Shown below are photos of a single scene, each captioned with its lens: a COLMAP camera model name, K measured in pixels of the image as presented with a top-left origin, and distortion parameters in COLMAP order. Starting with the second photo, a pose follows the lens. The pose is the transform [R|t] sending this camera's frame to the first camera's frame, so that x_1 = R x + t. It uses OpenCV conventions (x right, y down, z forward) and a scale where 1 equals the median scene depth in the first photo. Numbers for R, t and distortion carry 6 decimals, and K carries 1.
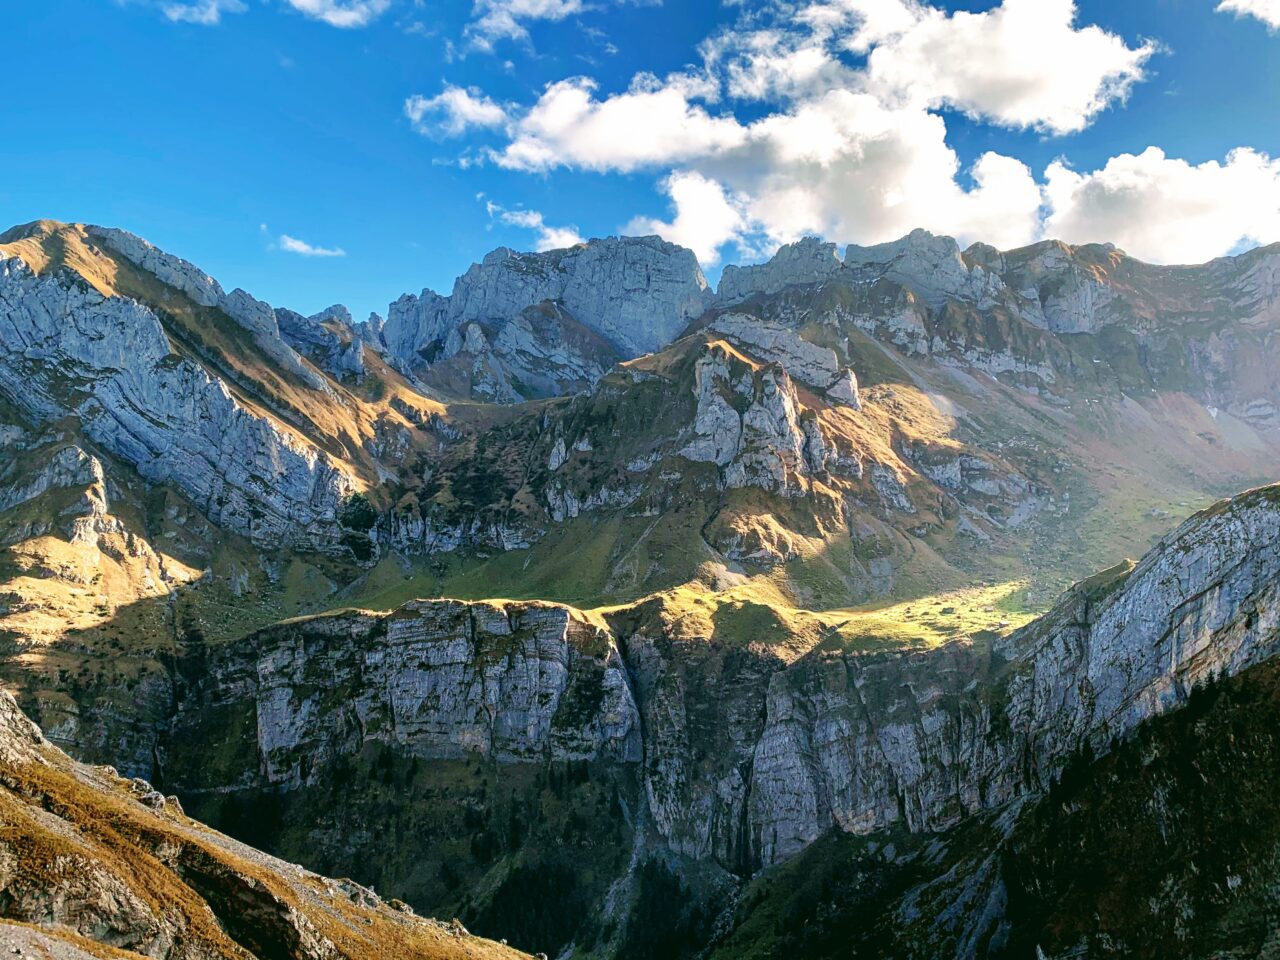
lens RADIAL K [[1153.8, 0, 640.9], [0, 1153.8, 452.2], [0, 0, 1]] dist [0.115551, -0.214122]
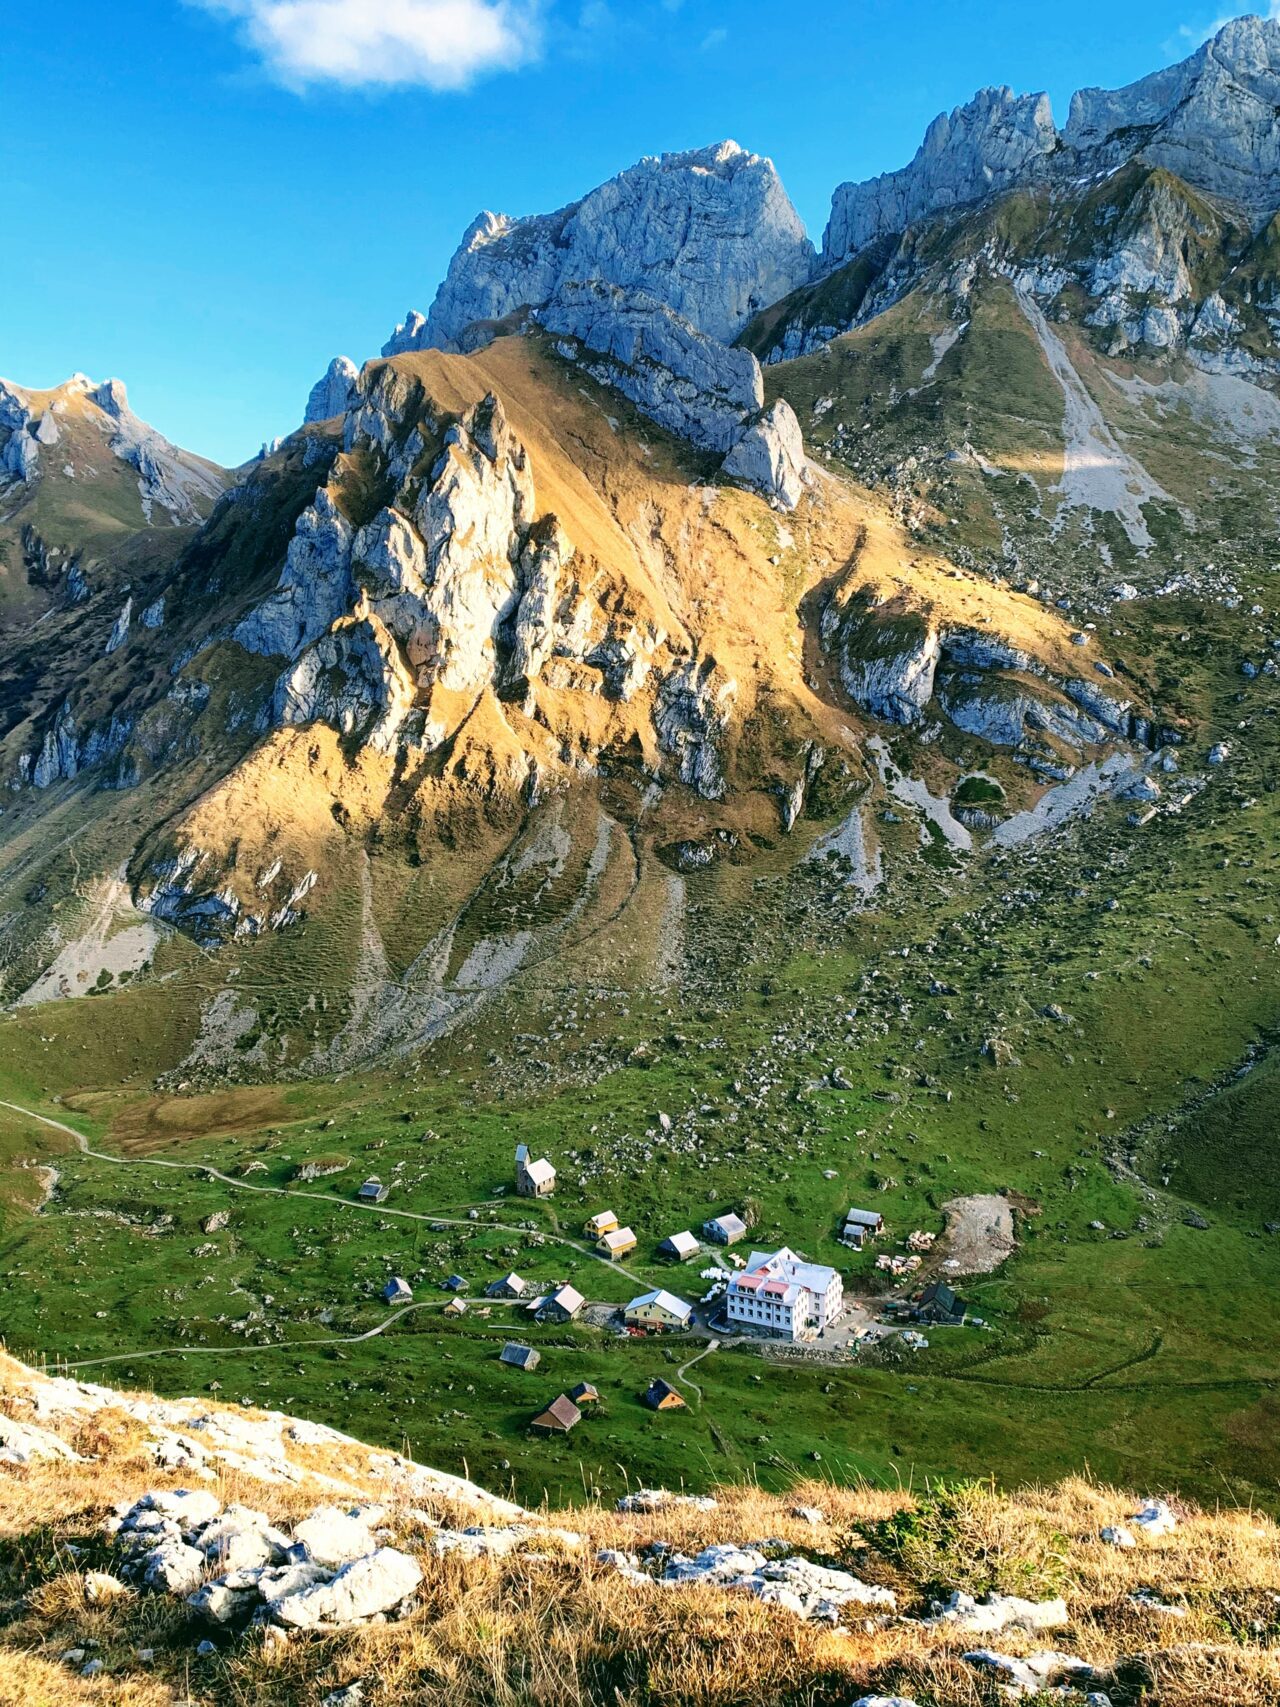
lens RADIAL K [[1538.7, 0, 639.9], [0, 1538.7, 844.7], [0, 0, 1]] dist [0.115551, -0.214122]
pose [[0.899292, 0.050055, -0.434476, 0.467920], [0.024718, 0.986024, 0.164760, -0.015055], [0.436650, -0.158906, 0.885486, 0.630233]]
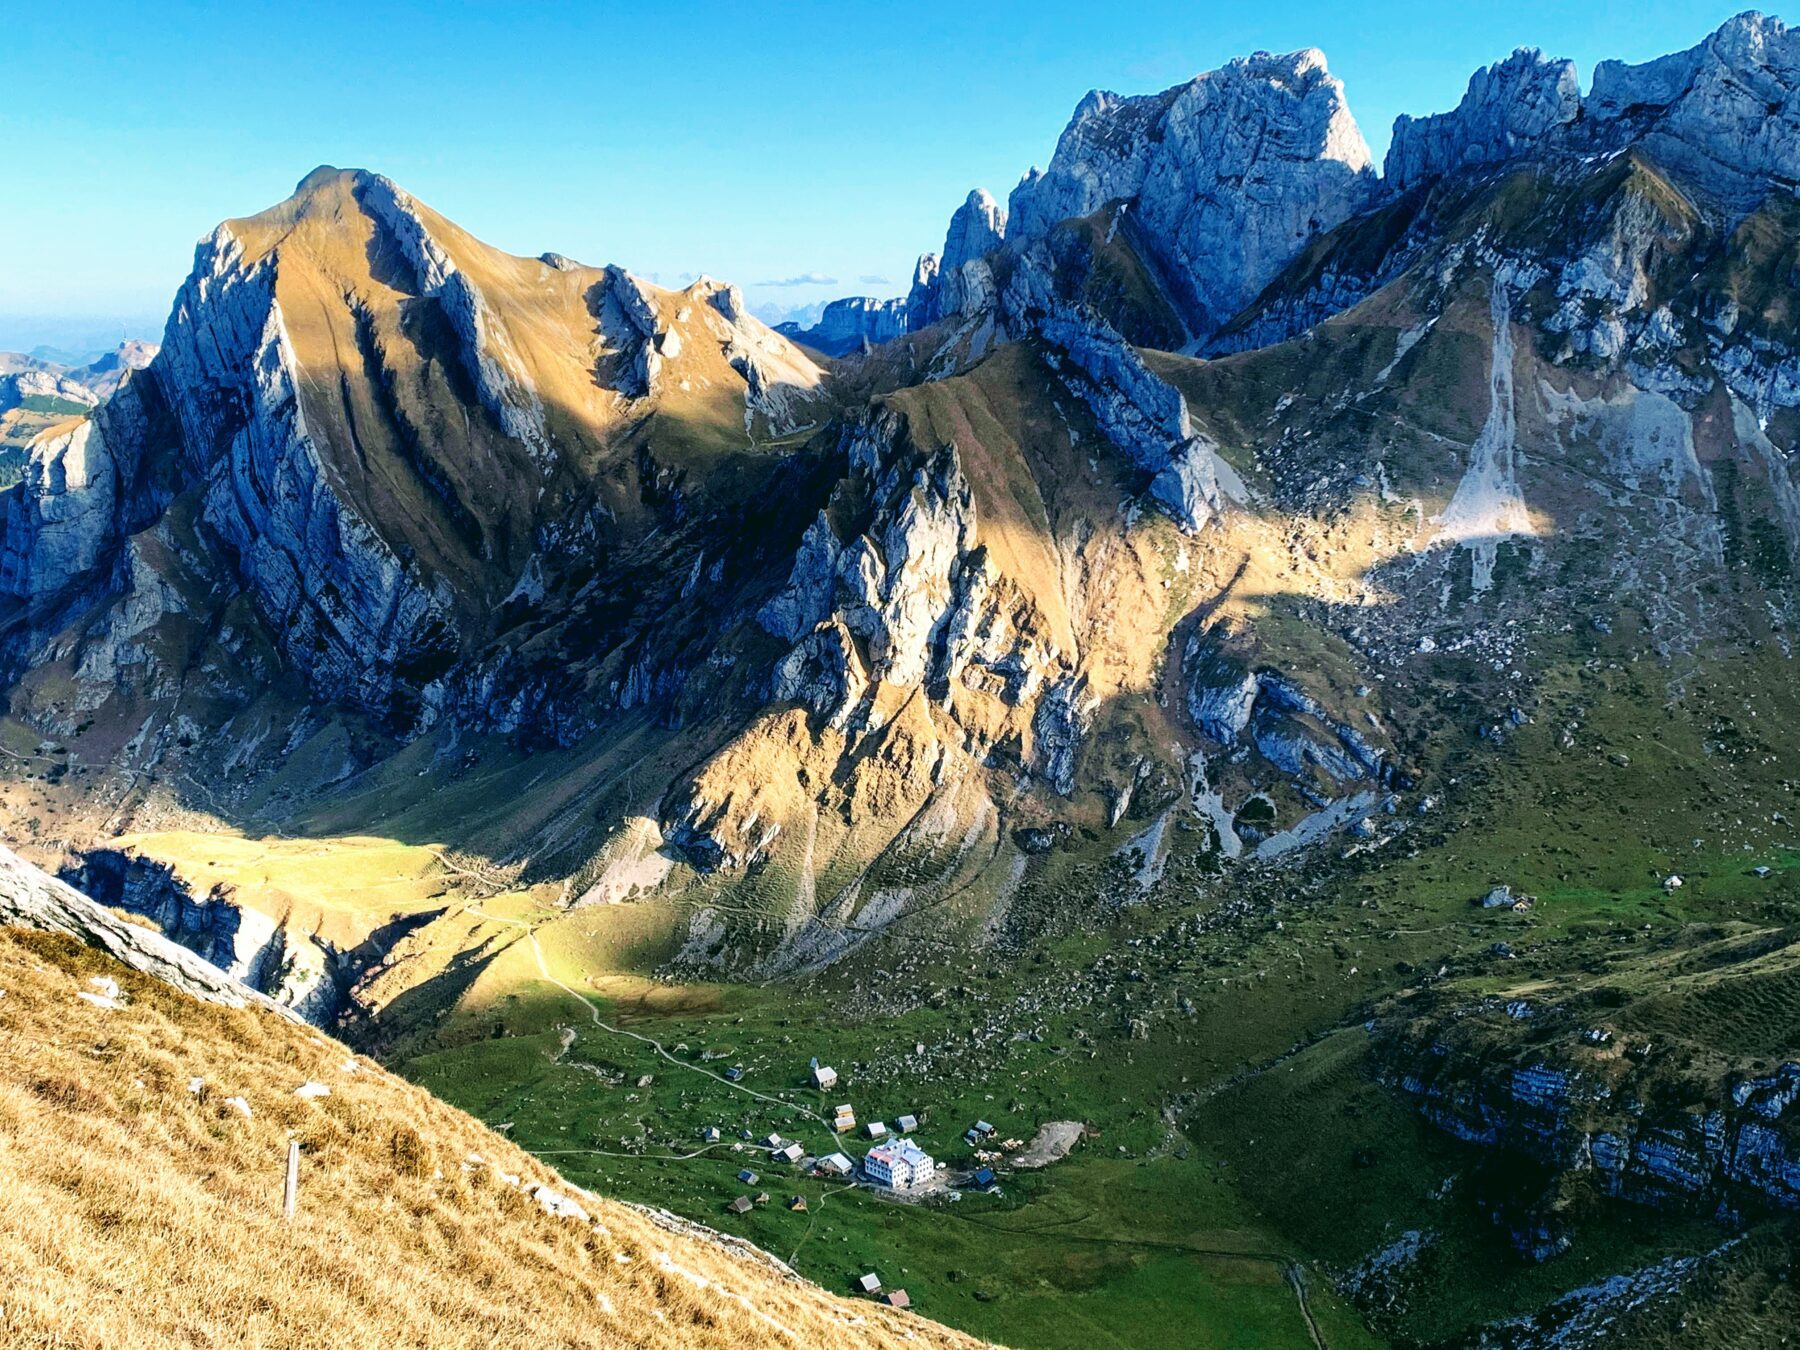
lens RADIAL K [[1937.9, 0, 907.2], [0, 1937.9, 661.0], [0, 0, 1]] dist [0.103807, 0.000000]
pose [[0.739710, 0.117855, -0.662525, 0.784634], [0.022067, 0.979766, 0.198926, -0.179866], [0.672564, -0.161767, 0.722142, 0.439154]]
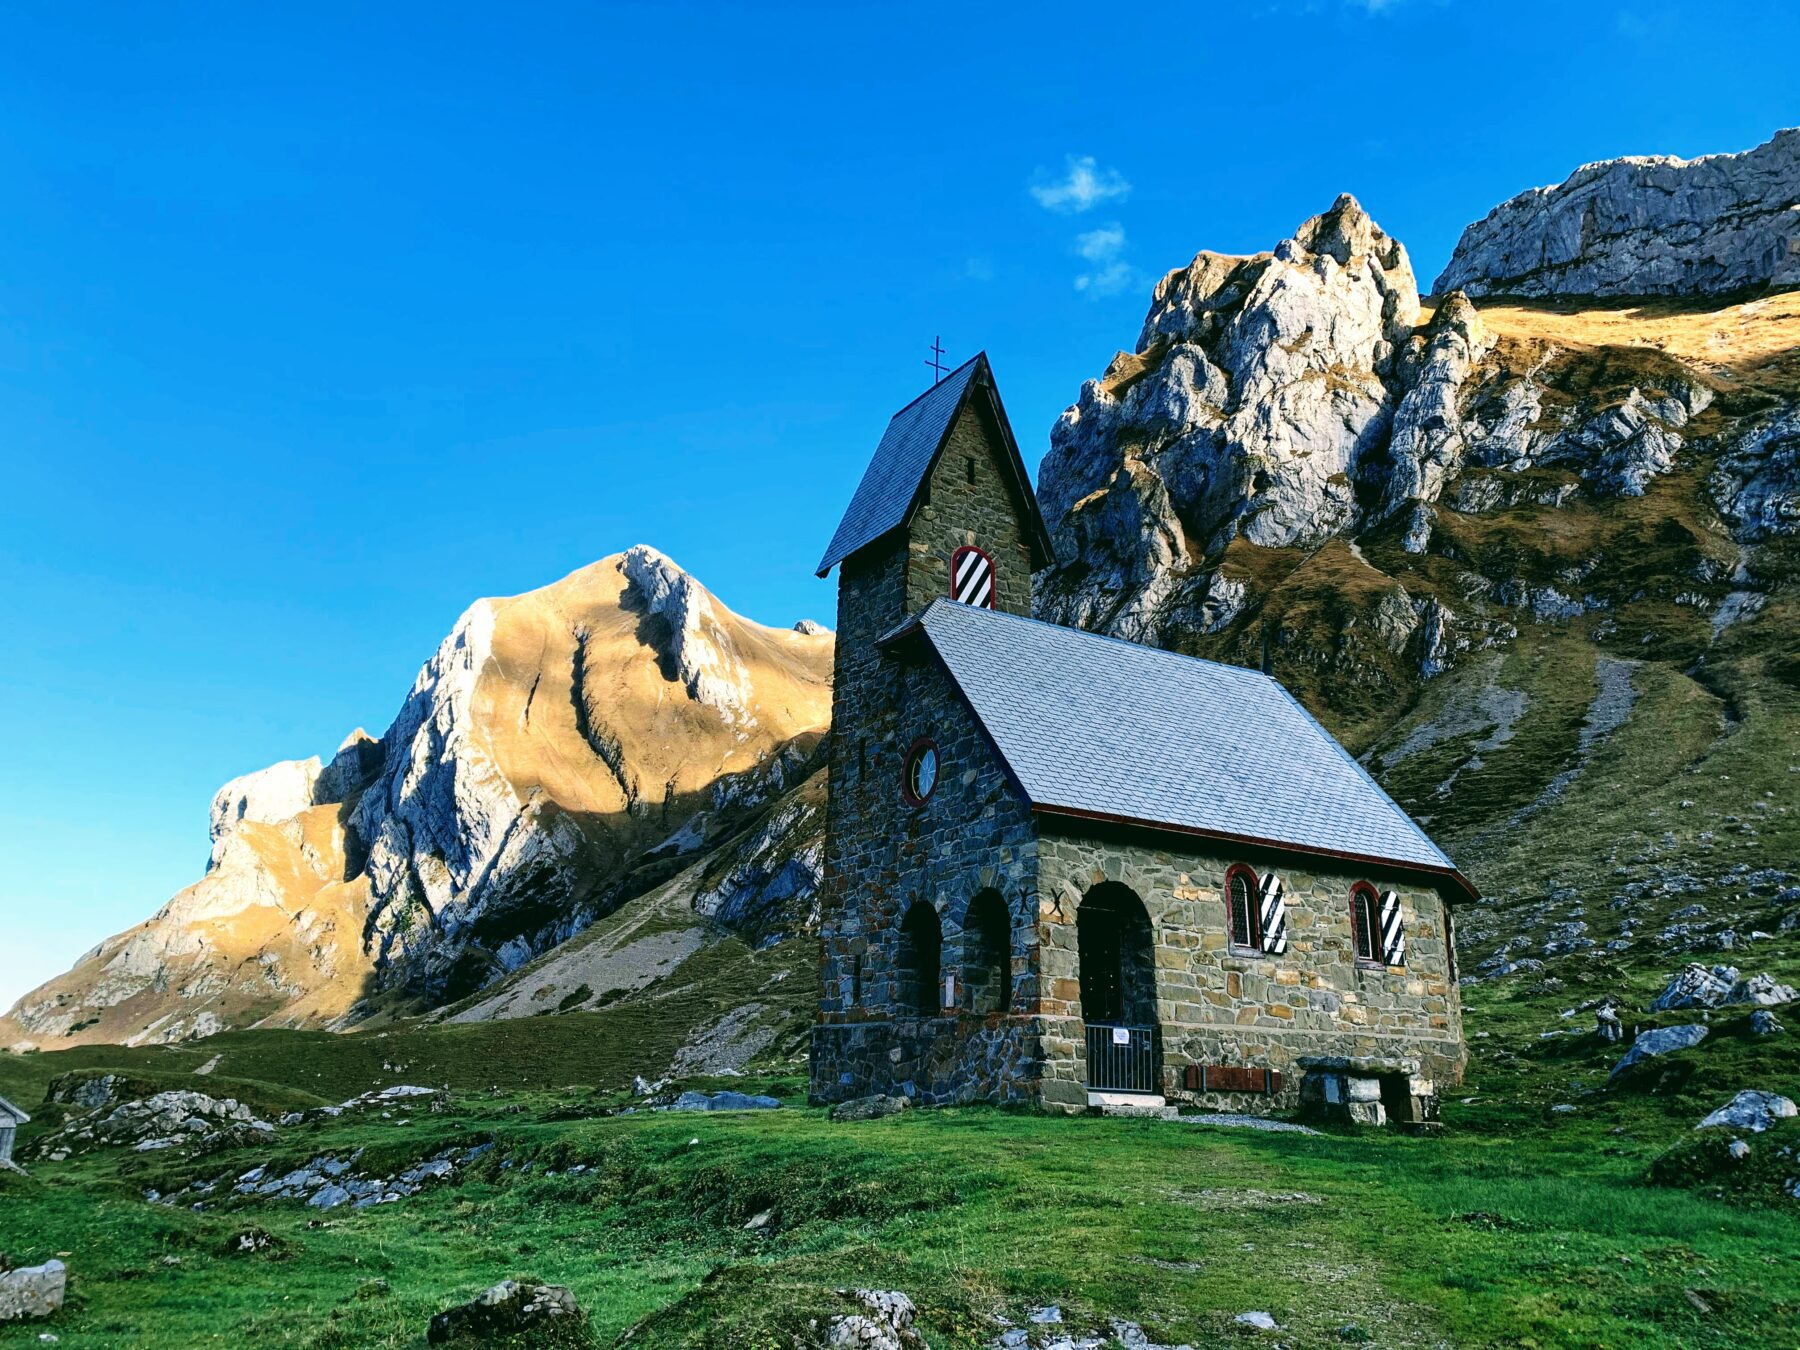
lens RADIAL K [[1360.7, 0, 895.2], [0, 1360.7, 667.4], [0, 0, 1]] dist [0.045120, -0.049885]
pose [[0.602065, -0.215839, -0.768721, 0.313223], [0.004591, 0.963690, -0.266985, 0.119045], [0.798434, 0.157213, 0.581194, 0.902492]]
